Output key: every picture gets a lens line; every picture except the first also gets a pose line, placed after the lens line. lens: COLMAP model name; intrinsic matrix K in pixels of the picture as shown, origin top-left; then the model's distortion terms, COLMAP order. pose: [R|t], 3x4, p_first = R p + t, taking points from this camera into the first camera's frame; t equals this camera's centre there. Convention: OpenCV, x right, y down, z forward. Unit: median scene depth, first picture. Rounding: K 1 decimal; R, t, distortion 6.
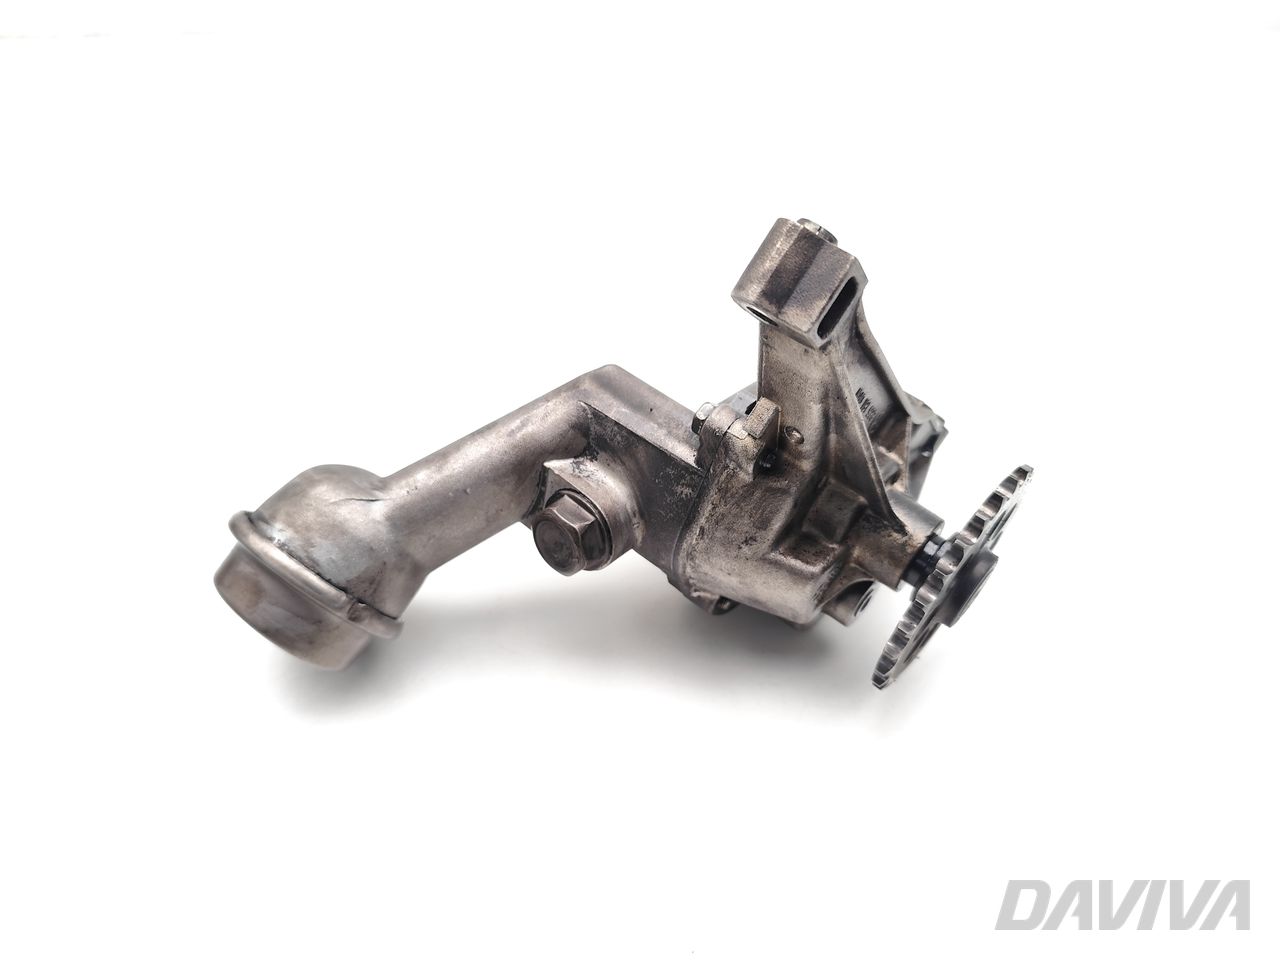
lens RADIAL K [[881.4, 0, 640.0], [0, 881.4, 480.0], [0, 0, 1]] dist [0.004287, 0.000477]
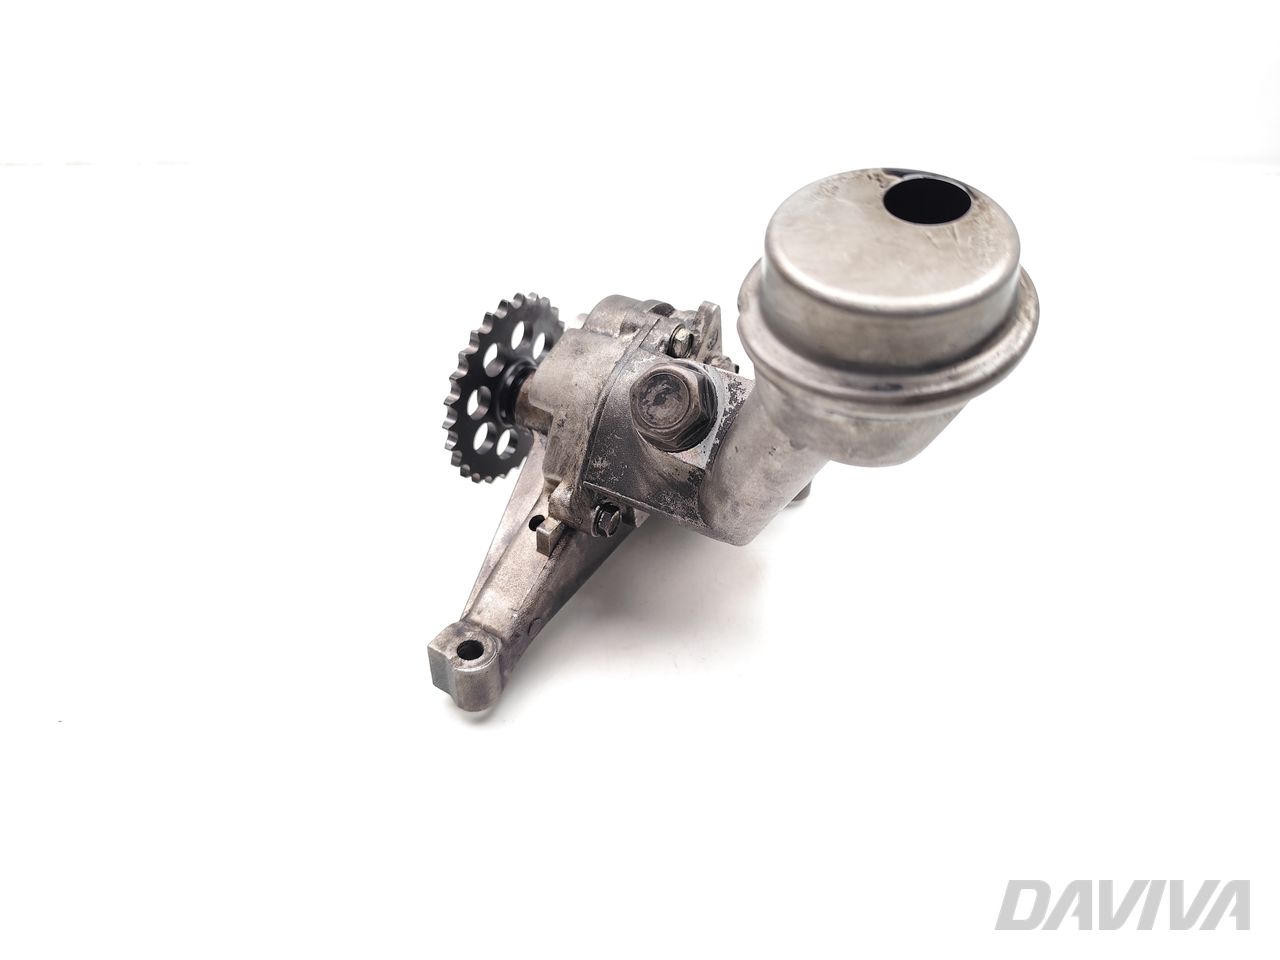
lens RADIAL K [[881.4, 0, 640.0], [0, 881.4, 480.0], [0, 0, 1]] dist [0.004287, 0.000477]
pose [[-0.481630, -0.016107, 0.876226, -0.949925], [-0.288451, -0.941208, -0.175853, 0.173800], [0.827543, -0.337445, 0.448668, 0.531703]]
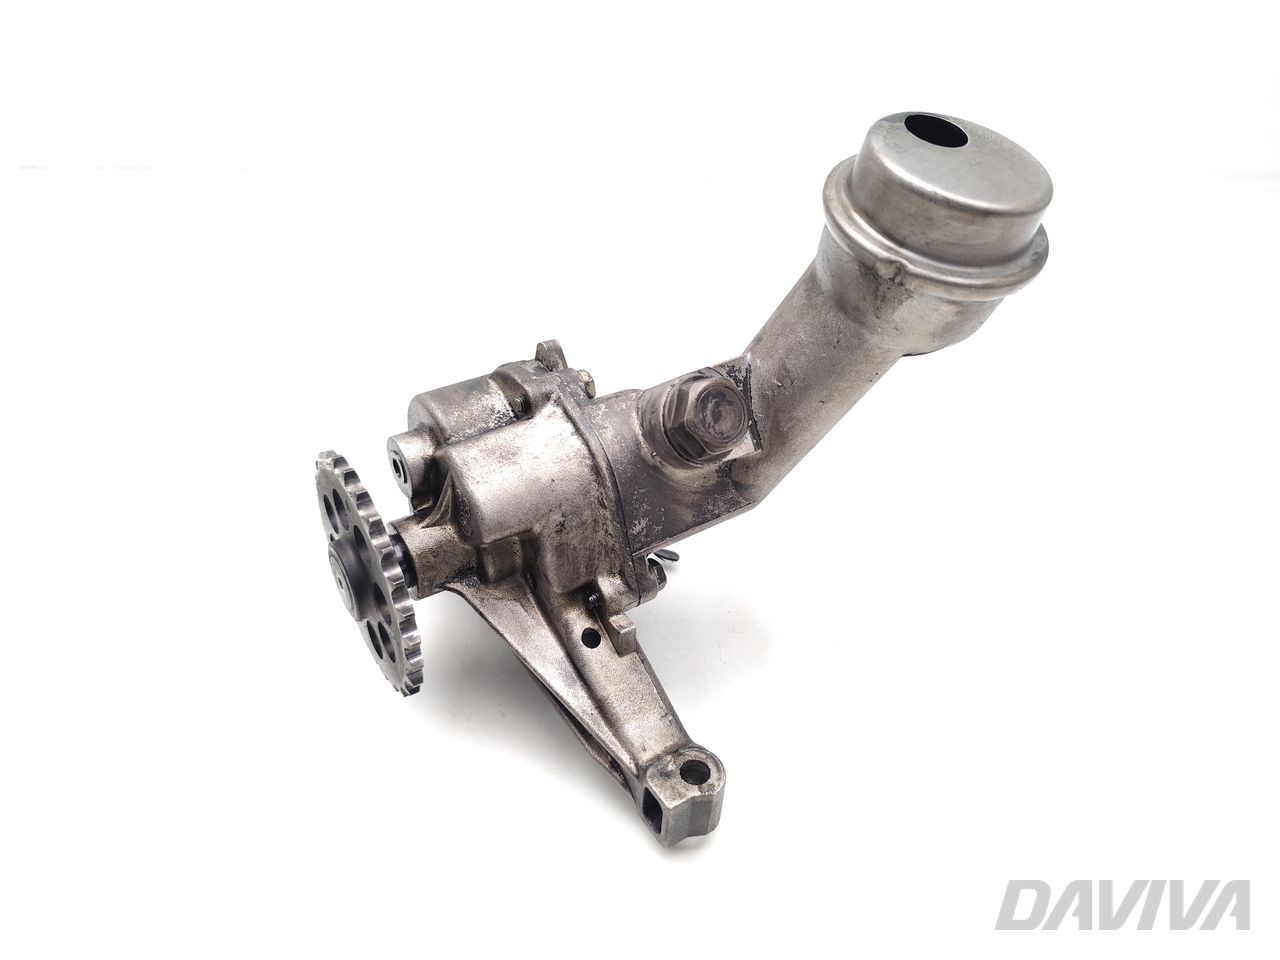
lens RADIAL K [[881.4, 0, 640.0], [0, 881.4, 480.0], [0, 0, 1]] dist [0.004287, 0.000477]
pose [[-0.854637, 0.474968, 0.209763, -0.195193], [-0.497776, -0.634577, -0.591212, 0.660264], [-0.147696, -0.609686, 0.778761, 0.220840]]
